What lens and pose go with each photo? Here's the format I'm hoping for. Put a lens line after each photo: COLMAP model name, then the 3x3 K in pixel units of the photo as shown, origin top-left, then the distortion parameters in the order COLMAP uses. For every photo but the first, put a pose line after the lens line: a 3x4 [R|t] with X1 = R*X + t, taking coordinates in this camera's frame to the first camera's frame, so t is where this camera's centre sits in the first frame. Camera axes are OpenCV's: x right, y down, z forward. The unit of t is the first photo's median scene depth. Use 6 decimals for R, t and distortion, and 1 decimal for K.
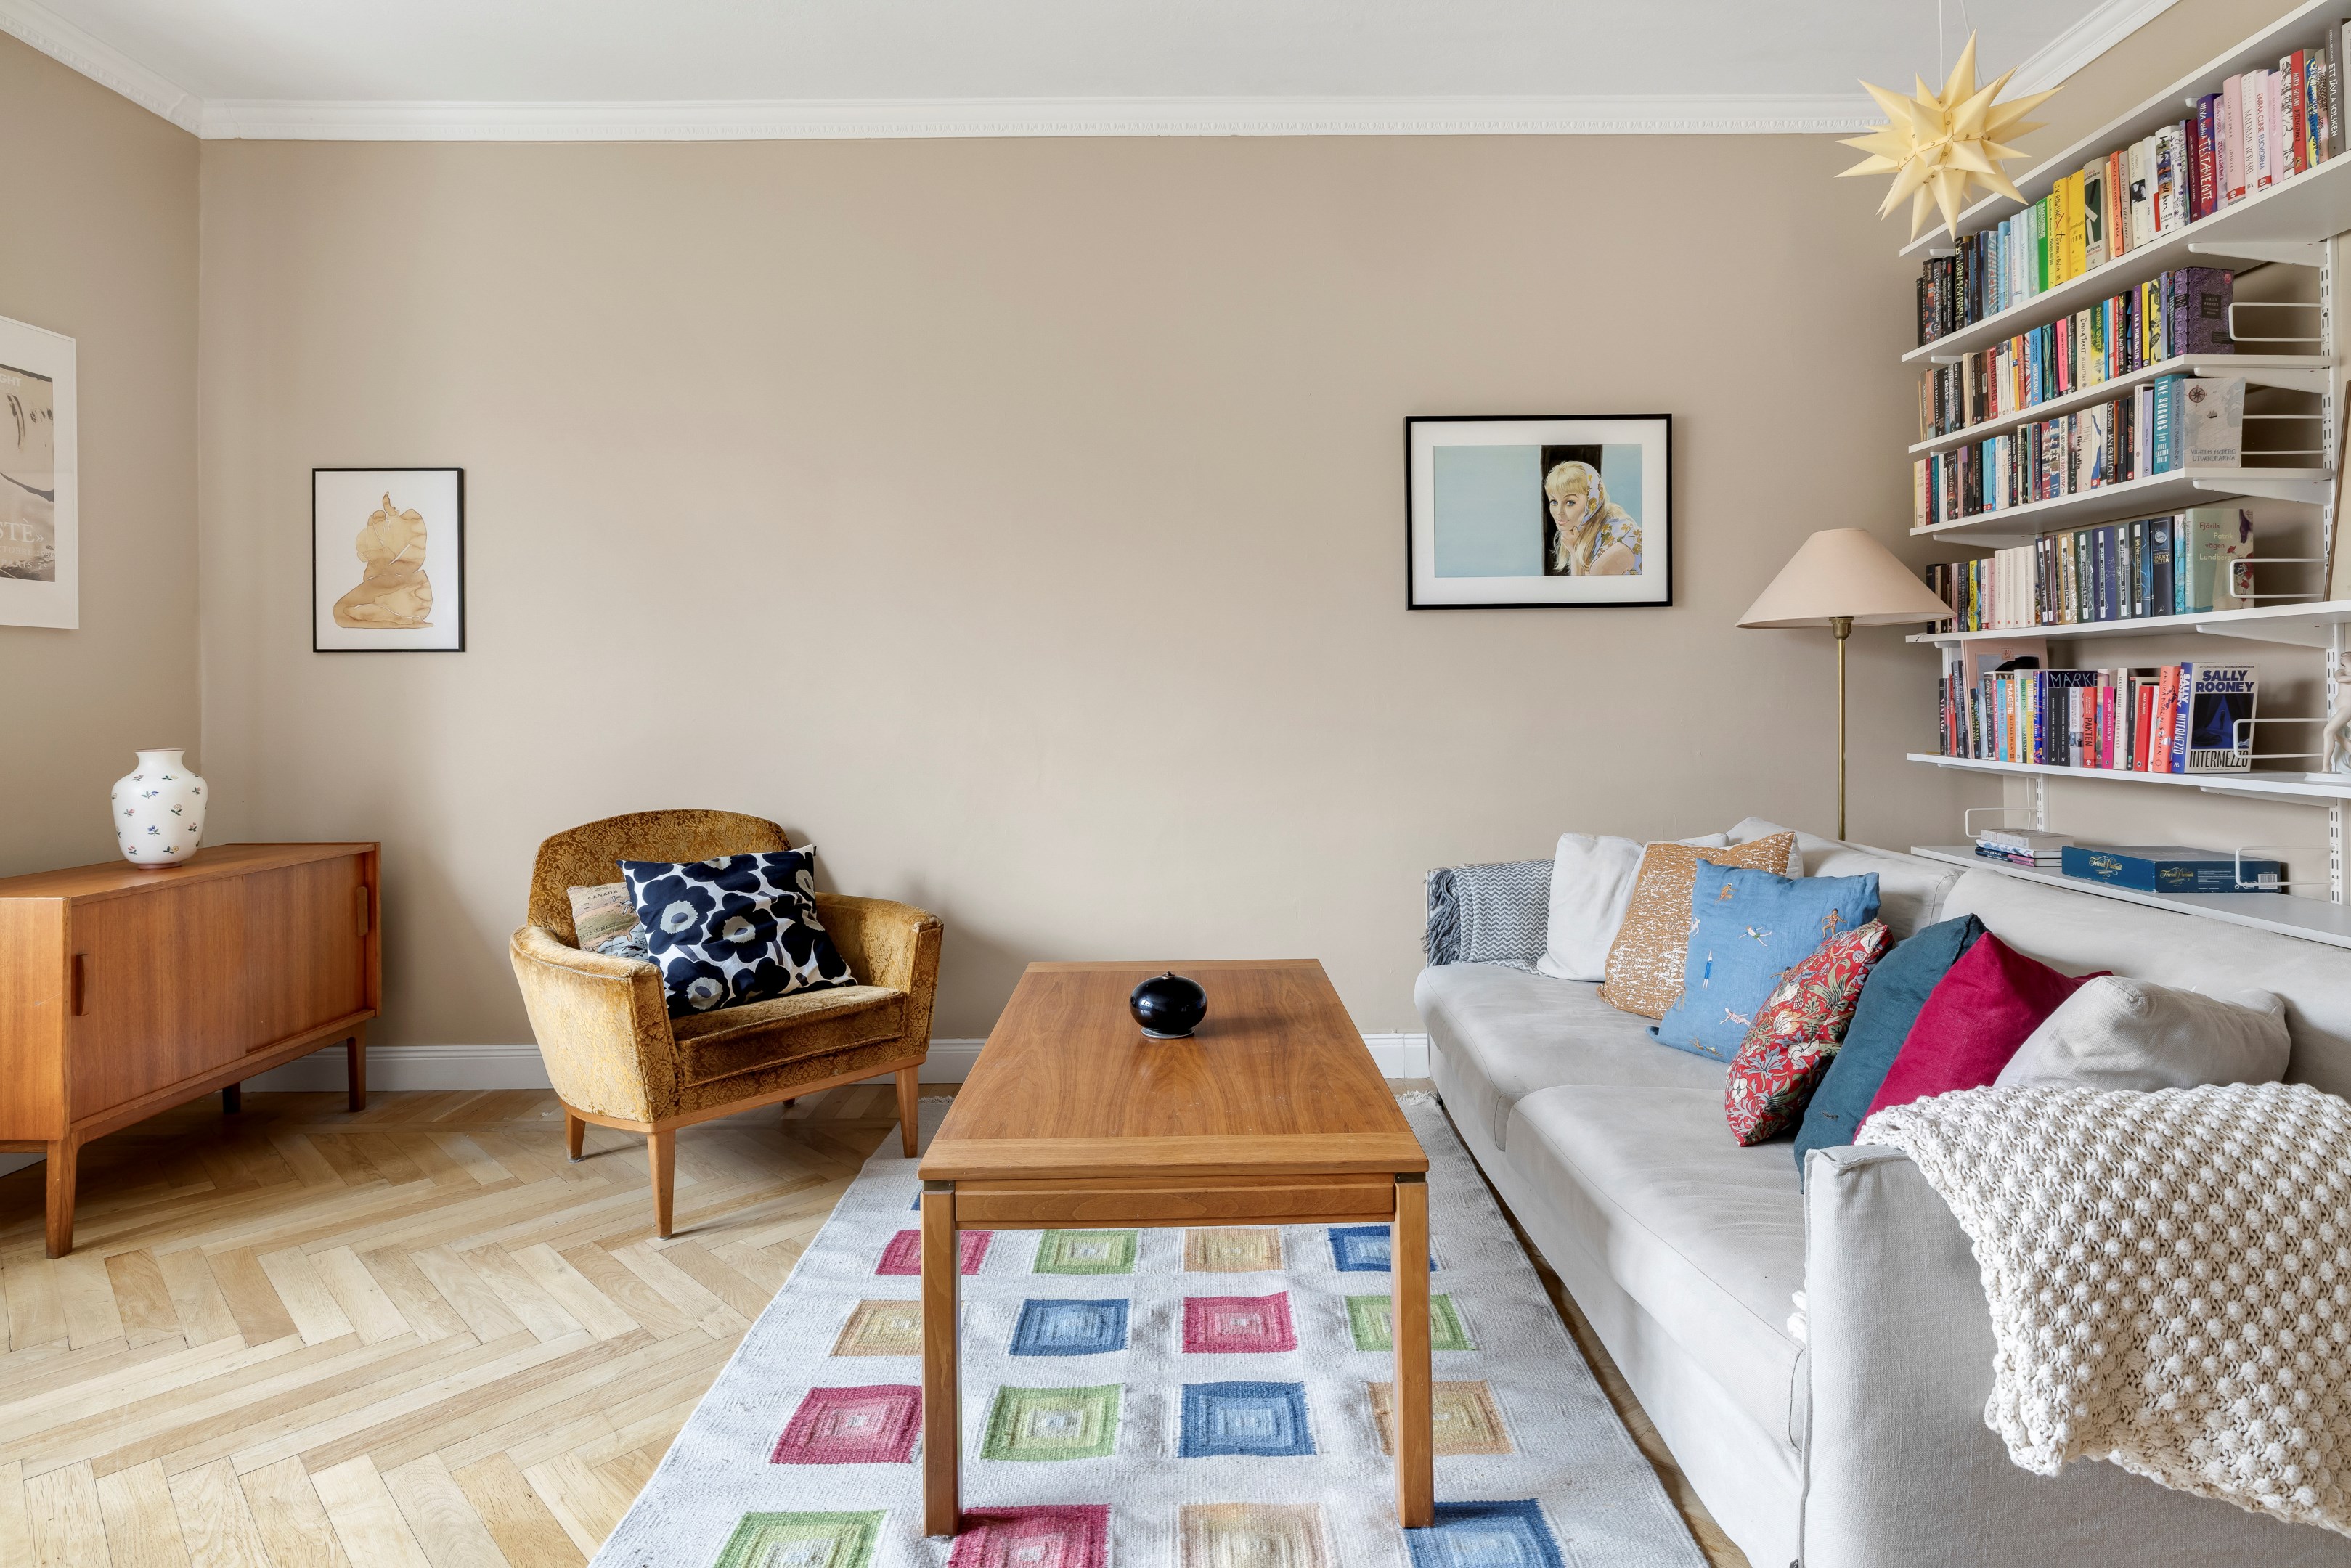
lens RADIAL K [[1206.7, 0, 1180.9], [0, 1206.7, 687.8], [0, 0, 1]] dist [0.000774, 0.000437]
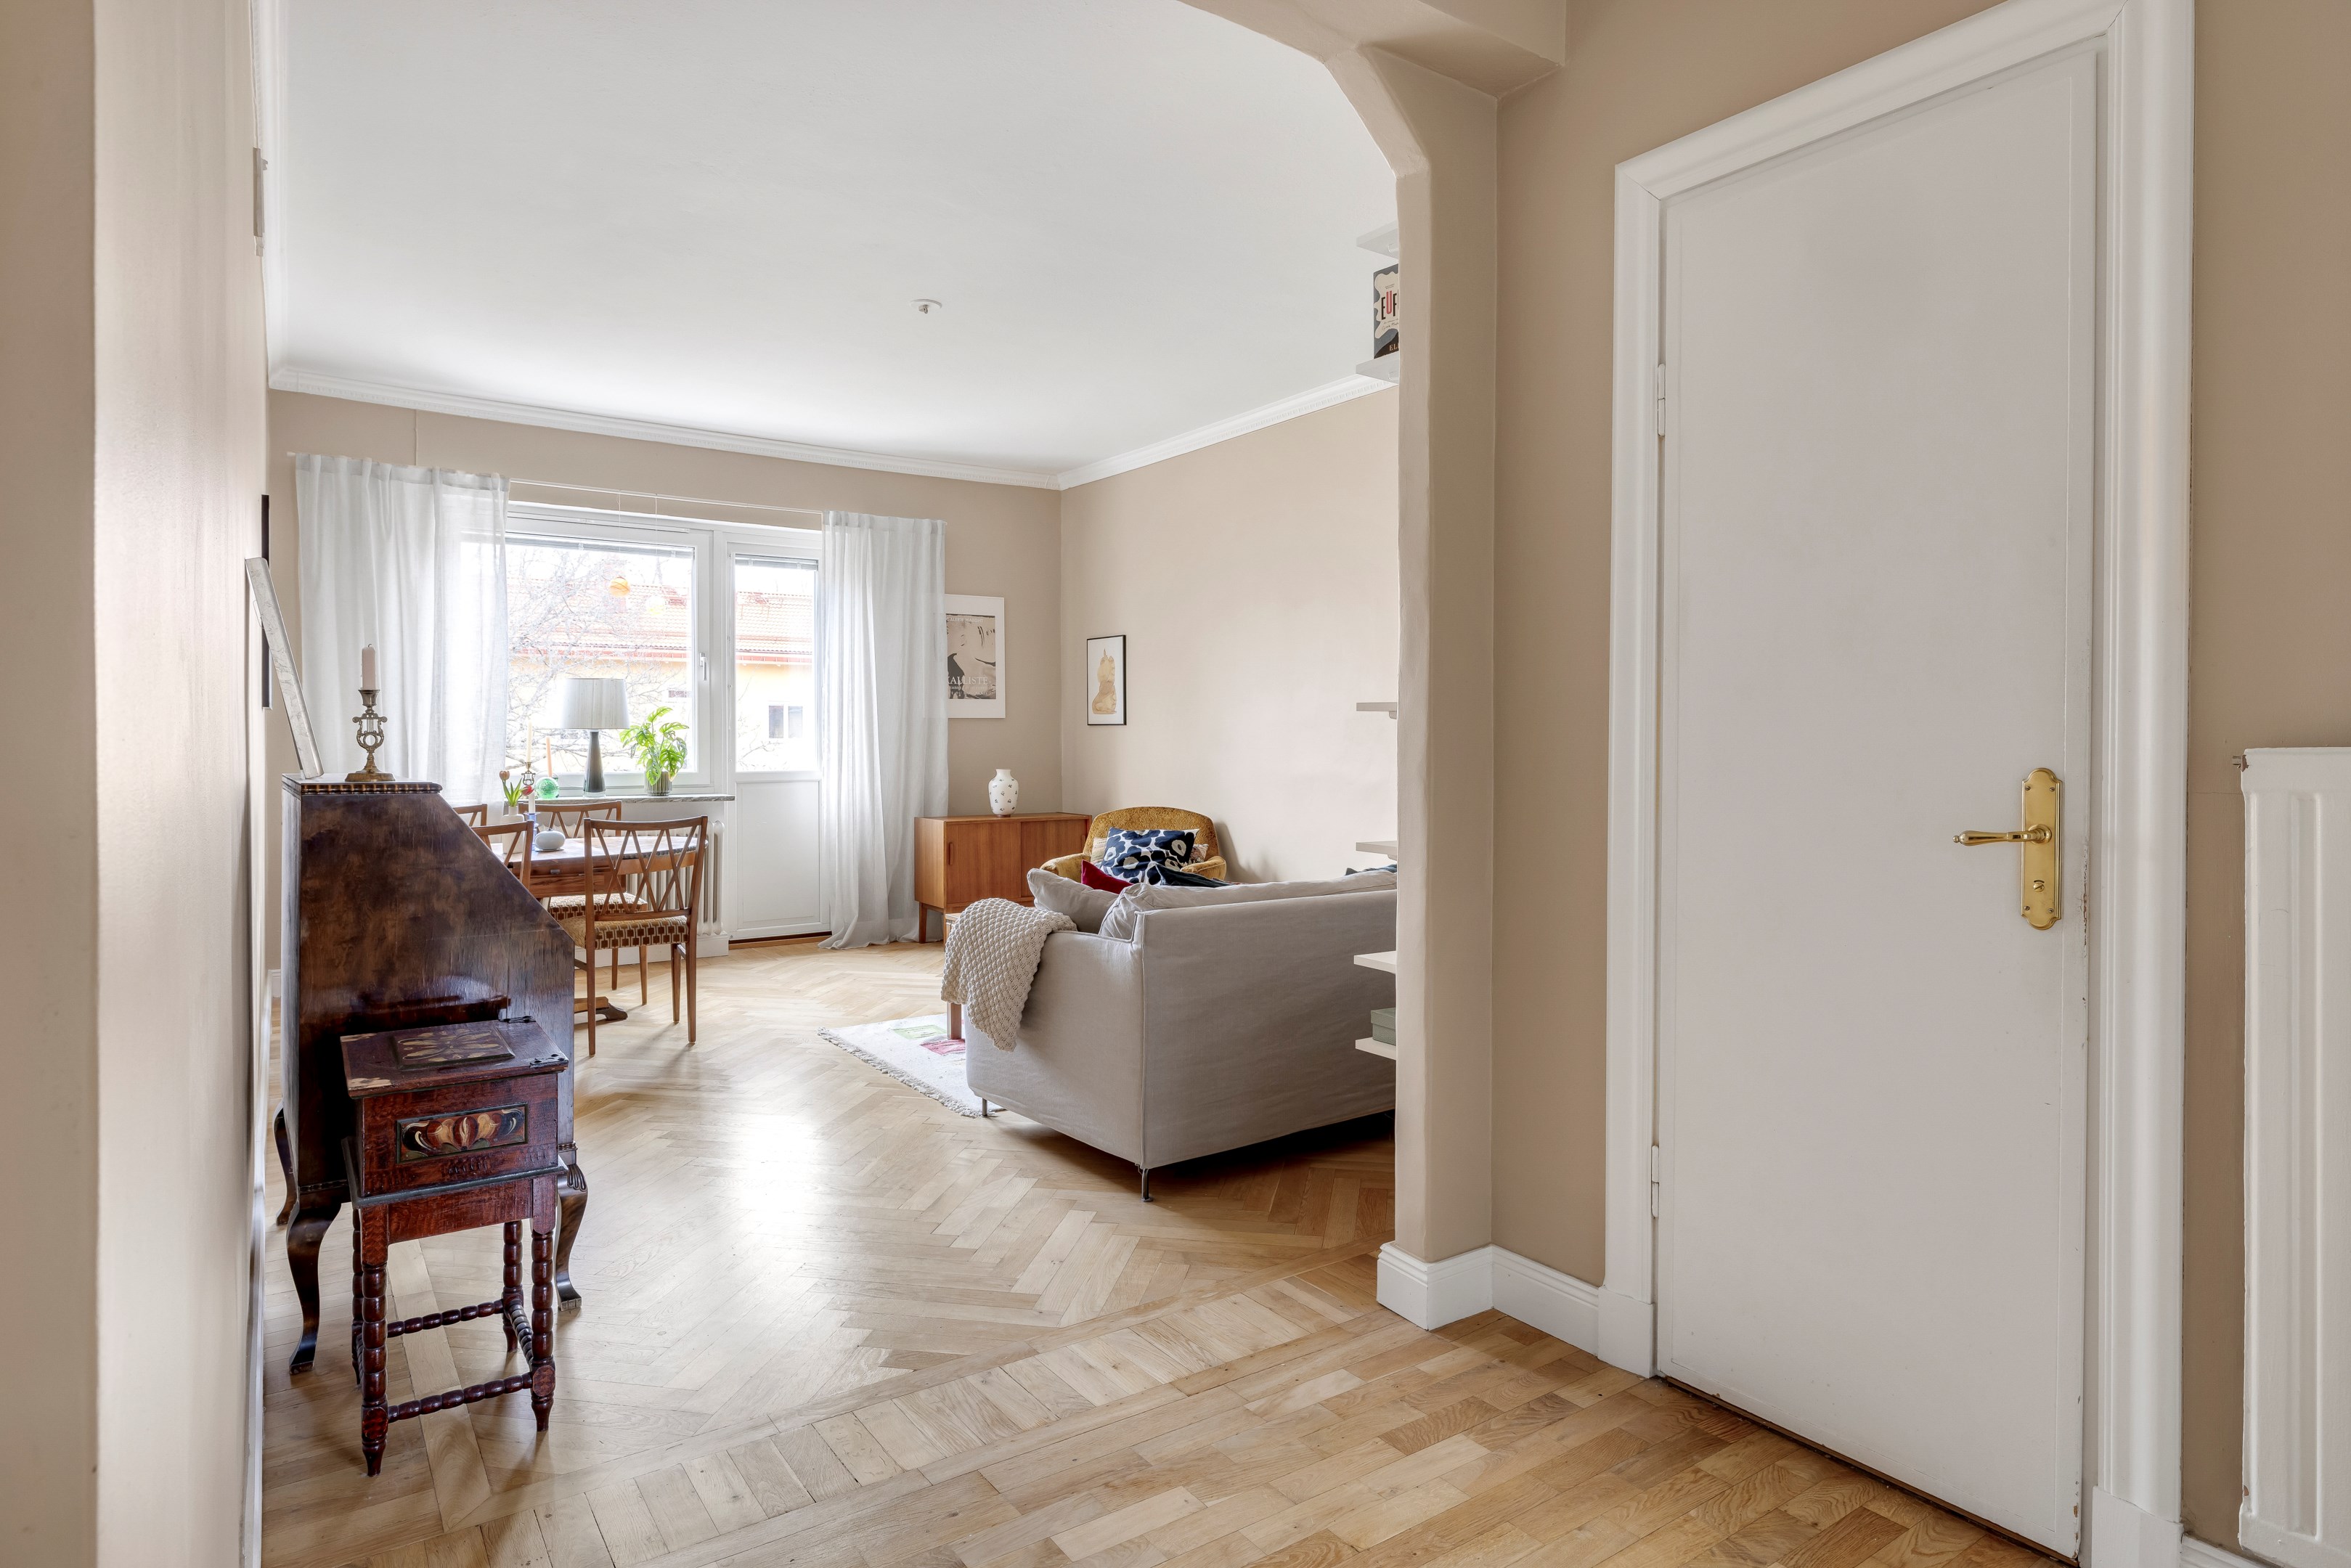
lens RADIAL K [[1256.4, 0, 1182.3], [0, 1256.4, 752.8], [0, 0, 1]] dist [-0.000557, -0.000212]
pose [[0.574021, 0.017788, -0.818648, 1.302432], [0.002016, 0.999730, 0.023136, -0.035188], [0.818838, -0.014932, 0.573830, -0.147094]]
